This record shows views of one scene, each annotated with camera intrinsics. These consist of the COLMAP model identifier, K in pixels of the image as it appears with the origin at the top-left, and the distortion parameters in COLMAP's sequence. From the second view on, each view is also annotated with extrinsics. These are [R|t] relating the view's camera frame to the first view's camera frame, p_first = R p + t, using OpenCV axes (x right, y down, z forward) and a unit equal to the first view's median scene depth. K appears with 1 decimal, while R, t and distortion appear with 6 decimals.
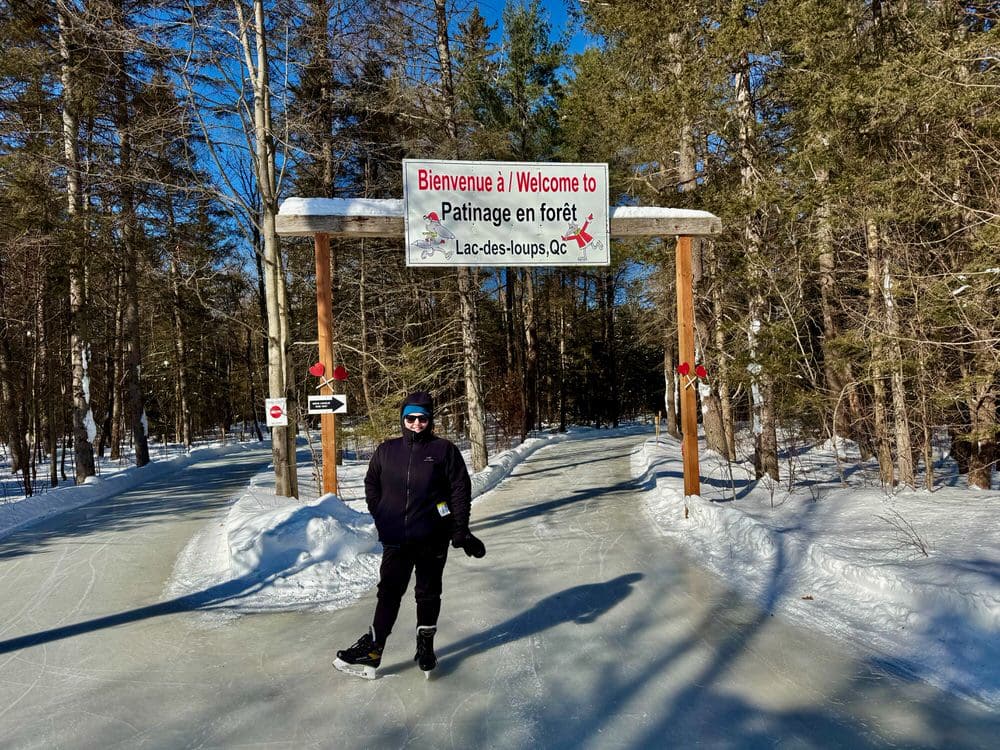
lens RADIAL K [[705.4, 0, 500.0], [0, 705.4, 375.0], [0, 0, 1]] dist [0.190076, -0.434898]
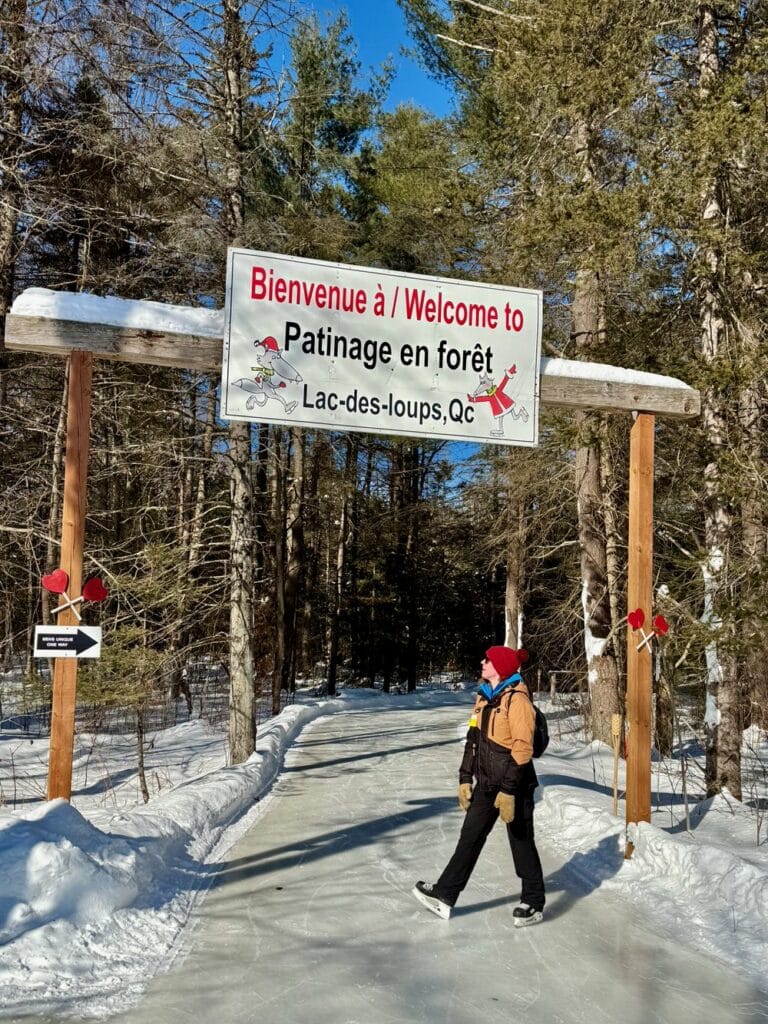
lens RADIAL K [[1124.1, 0, 384.0], [0, 1124.1, 512.0], [0, 0, 1]] dist [0.157116, -0.338818]
pose [[0.984011, 0.080490, 0.158885, -0.137287], [-0.068199, 0.994349, -0.081363, -0.005651], [-0.164536, 0.069226, 0.983939, 0.037102]]
